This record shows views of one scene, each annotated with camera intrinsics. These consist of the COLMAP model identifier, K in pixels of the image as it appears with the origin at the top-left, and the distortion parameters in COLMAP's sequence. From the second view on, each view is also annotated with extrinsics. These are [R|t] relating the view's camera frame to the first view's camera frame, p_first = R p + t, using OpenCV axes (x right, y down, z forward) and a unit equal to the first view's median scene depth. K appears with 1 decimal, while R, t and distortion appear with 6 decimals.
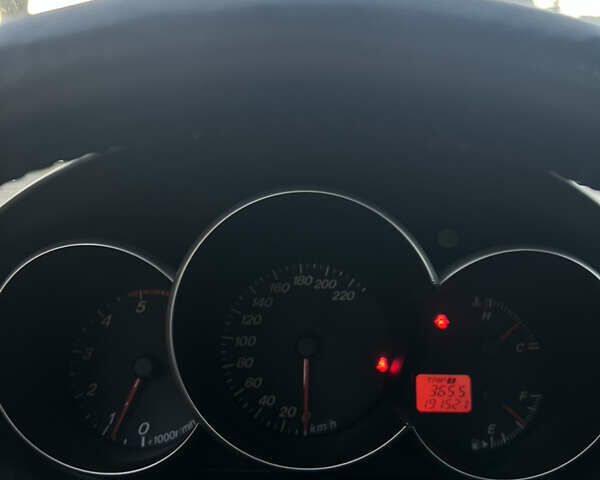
lens RADIAL K [[651.9, 0, 299.7], [0, 651.9, 242.0], [0, 0, 1]] dist [0.053788, 0.000000]
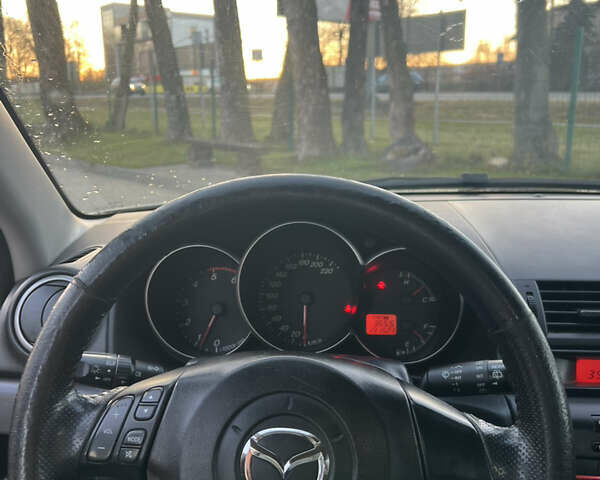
lens RADIAL K [[651.9, 0, 301.9], [0, 651.9, 241.0], [0, 0, 1]] dist [0.053788, 0.000000]
pose [[0.999913, 0.001310, -0.013106, 0.023121], [-0.000858, 0.999405, 0.034480, -0.062441], [0.013143, -0.034466, 0.999319, -0.798400]]
